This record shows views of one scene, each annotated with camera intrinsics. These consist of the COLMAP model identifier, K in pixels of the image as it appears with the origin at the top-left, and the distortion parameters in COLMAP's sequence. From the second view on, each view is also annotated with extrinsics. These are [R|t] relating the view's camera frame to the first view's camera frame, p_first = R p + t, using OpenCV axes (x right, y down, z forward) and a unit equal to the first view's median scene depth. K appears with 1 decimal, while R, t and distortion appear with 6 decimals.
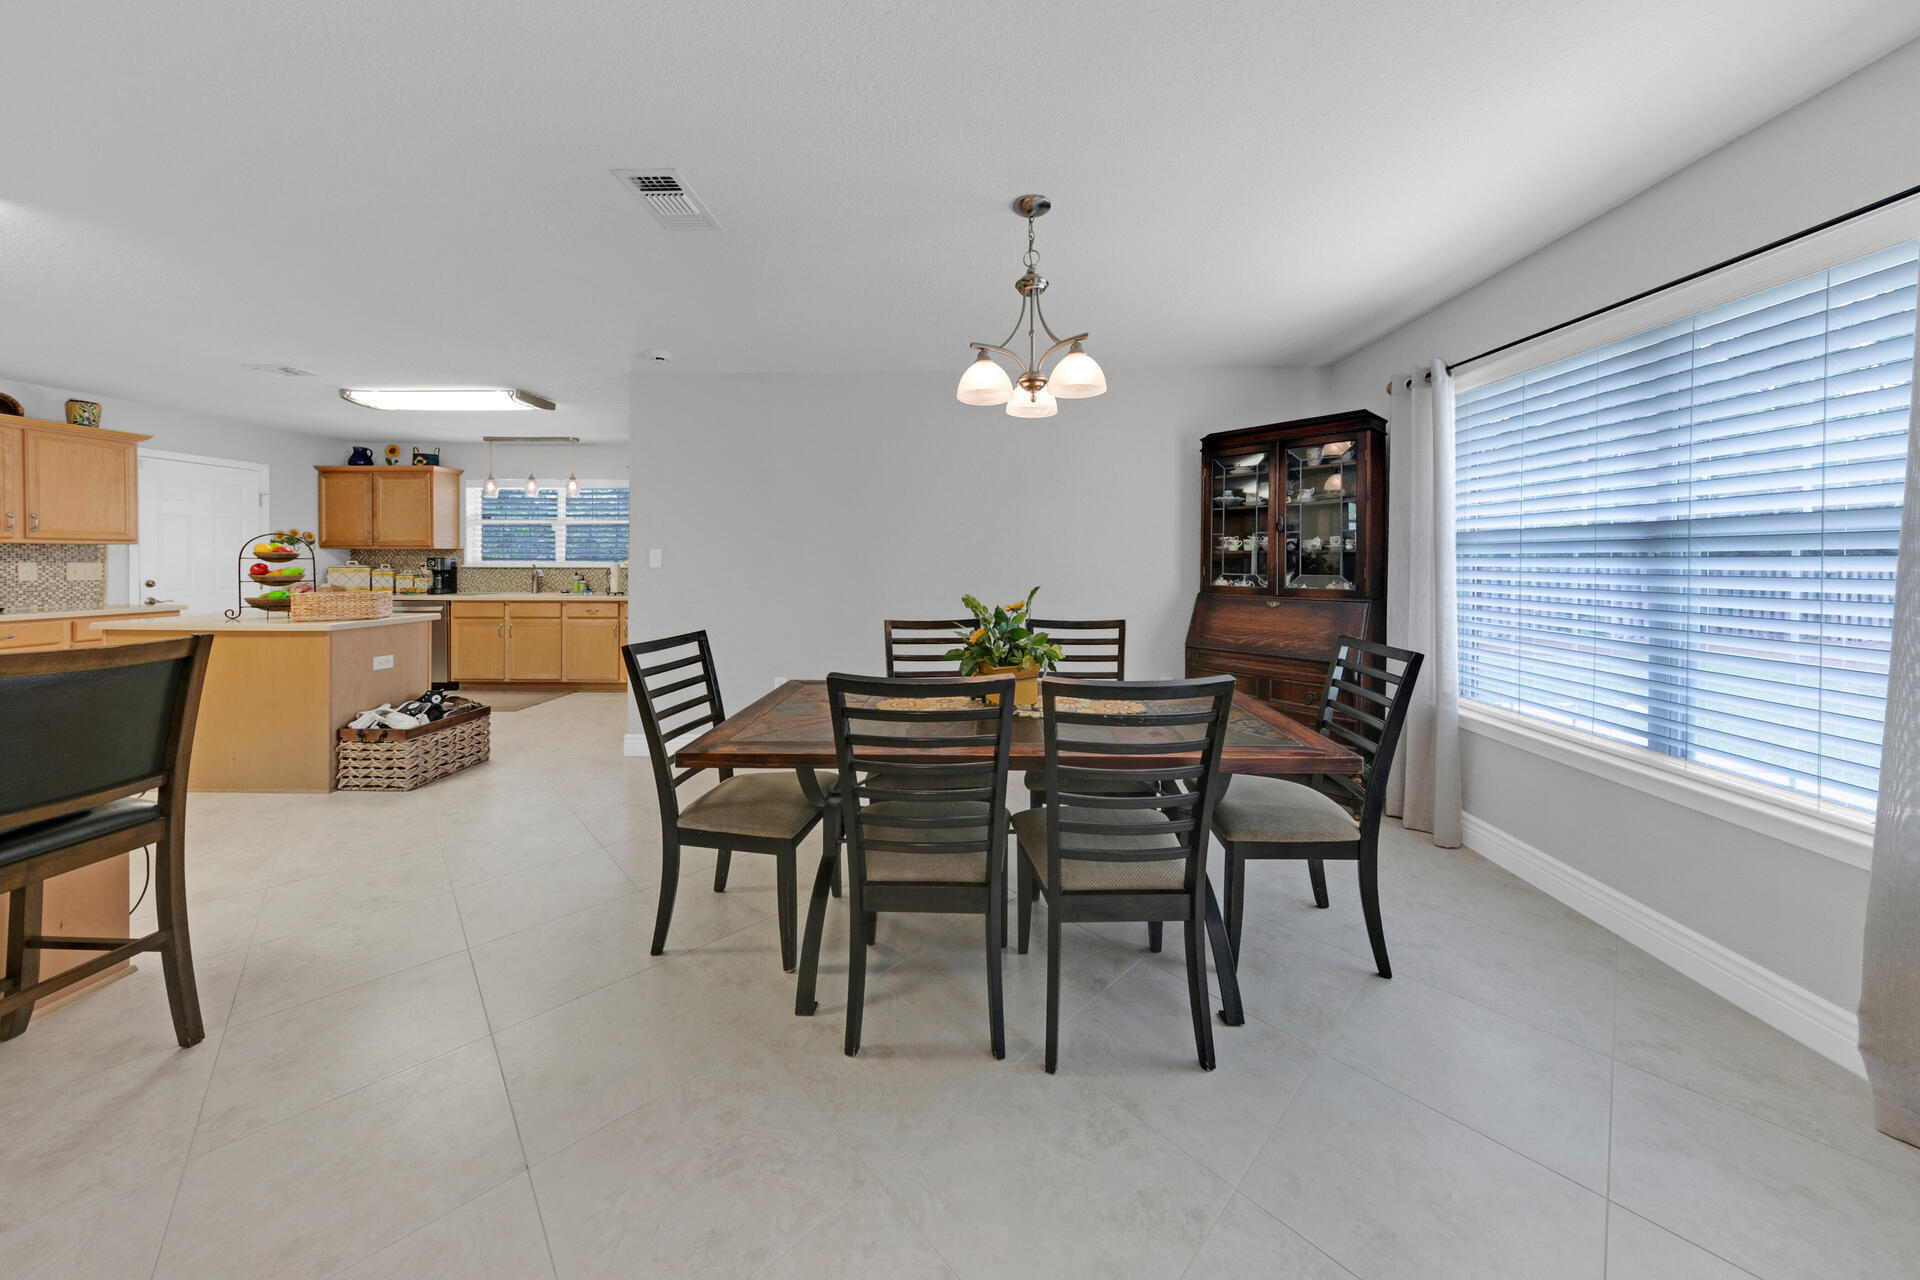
lens RADIAL K [[615.2, 0, 961.3], [0, 615.2, 571.6], [0, 0, 1]] dist [-0.000079, -0.000024]
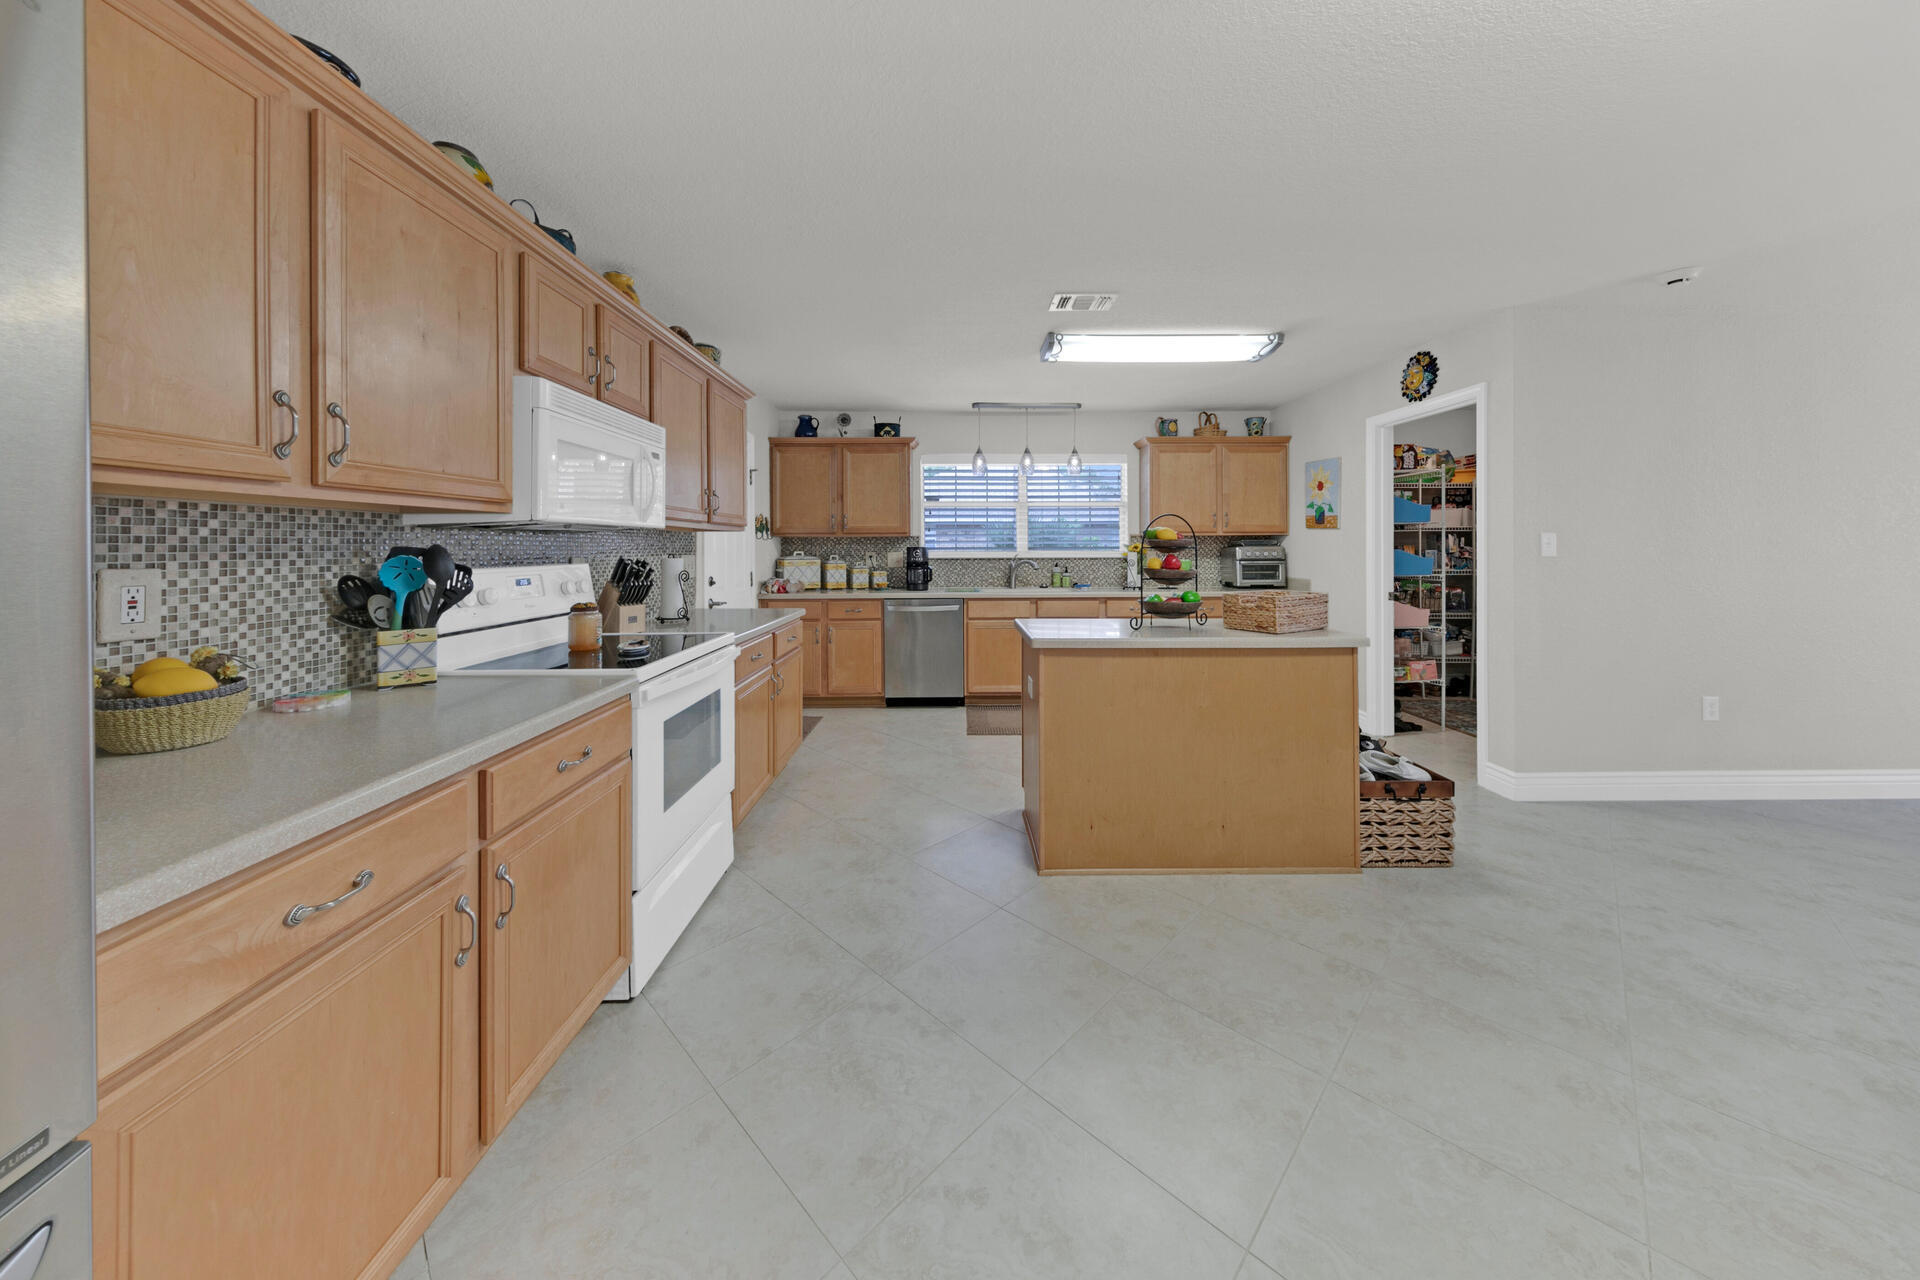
lens RADIAL K [[632.0, 0, 958.8], [0, 632.0, 548.8], [0, 0, 1]] dist [0.015721, -0.000024]
pose [[0.999590, -0.006151, 0.027965, -0.821946], [0.006640, 0.999826, -0.017417, -0.004929], [-0.027853, 0.017596, 0.999457, 0.141256]]
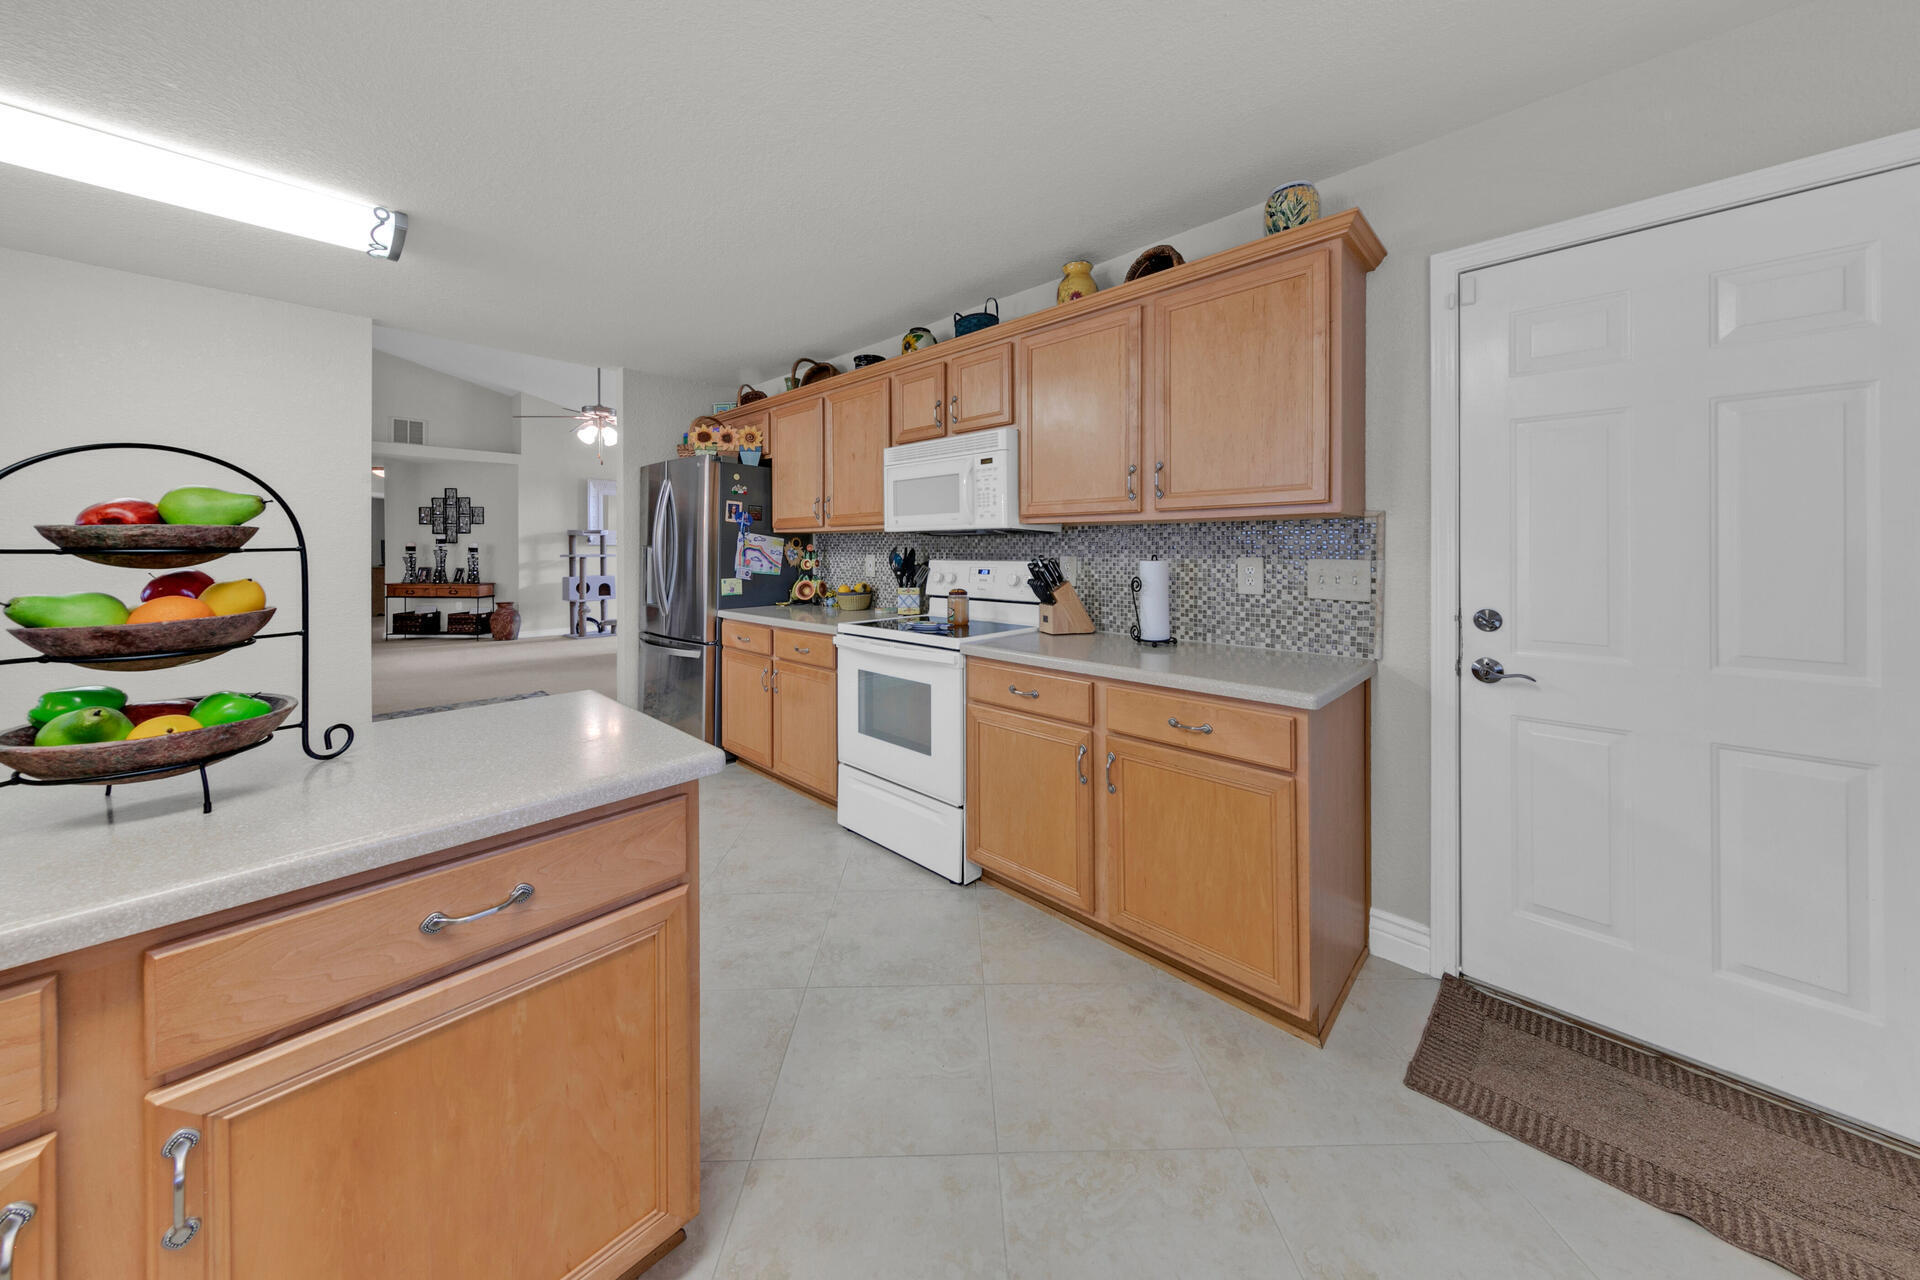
lens RADIAL K [[632.0, 0, 958.8], [0, 632.0, 548.8], [0, 0, 1]] dist [0.015721, -0.000024]
pose [[-0.682856, -0.000813, -0.730552, -0.678692], [-0.012979, 0.999855, 0.011020, -0.017202], [0.730437, 0.017007, -0.682768, 0.825915]]
